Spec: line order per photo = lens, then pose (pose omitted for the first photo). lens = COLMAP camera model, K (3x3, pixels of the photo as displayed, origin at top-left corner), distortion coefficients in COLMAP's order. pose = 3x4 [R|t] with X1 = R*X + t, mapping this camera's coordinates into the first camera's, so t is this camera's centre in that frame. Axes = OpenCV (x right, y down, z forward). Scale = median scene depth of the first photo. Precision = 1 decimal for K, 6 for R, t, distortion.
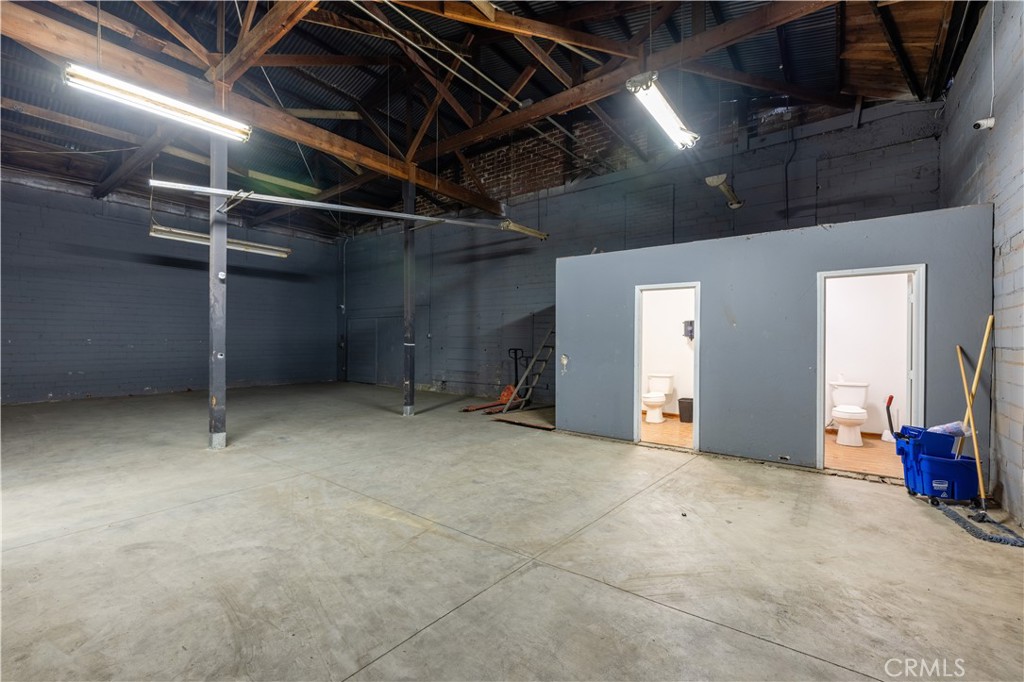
lens RADIAL K [[432.7, 0, 520.9], [0, 432.7, 342.3], [0, 0, 1]] dist [-0.003321, 0.000502]
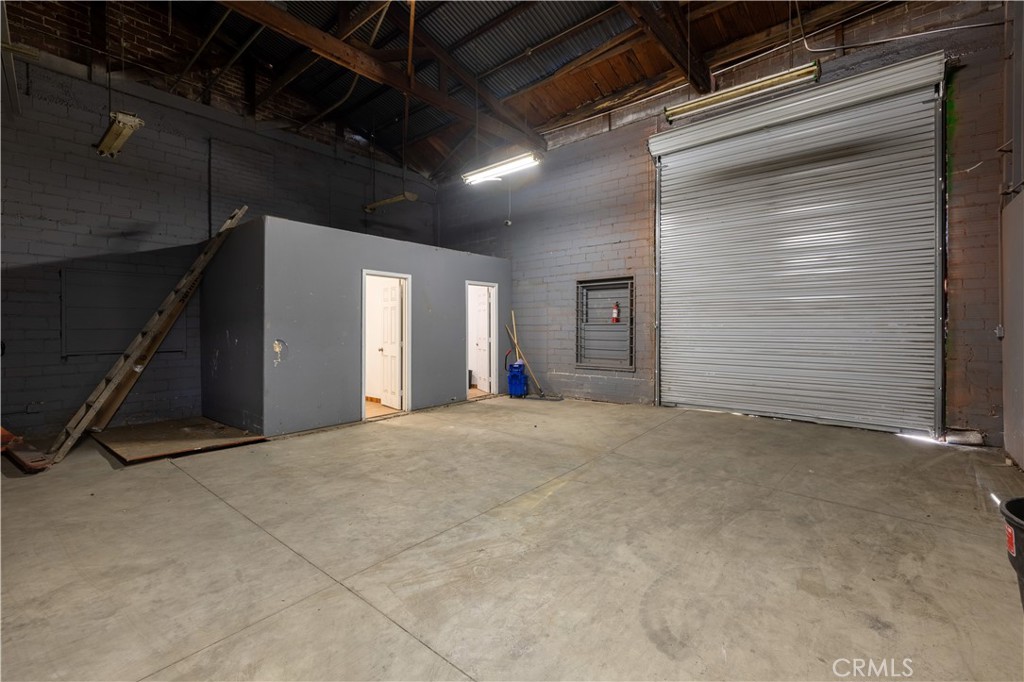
lens RADIAL K [[432.7, 0, 517.8], [0, 432.7, 330.0], [0, 0, 1]] dist [-0.003321, 0.000502]
pose [[0.042438, -0.015004, 0.998986, -1.036294], [0.009488, 0.999848, 0.014614, 0.003850], [-0.999054, 0.008858, 0.042574, 0.808546]]
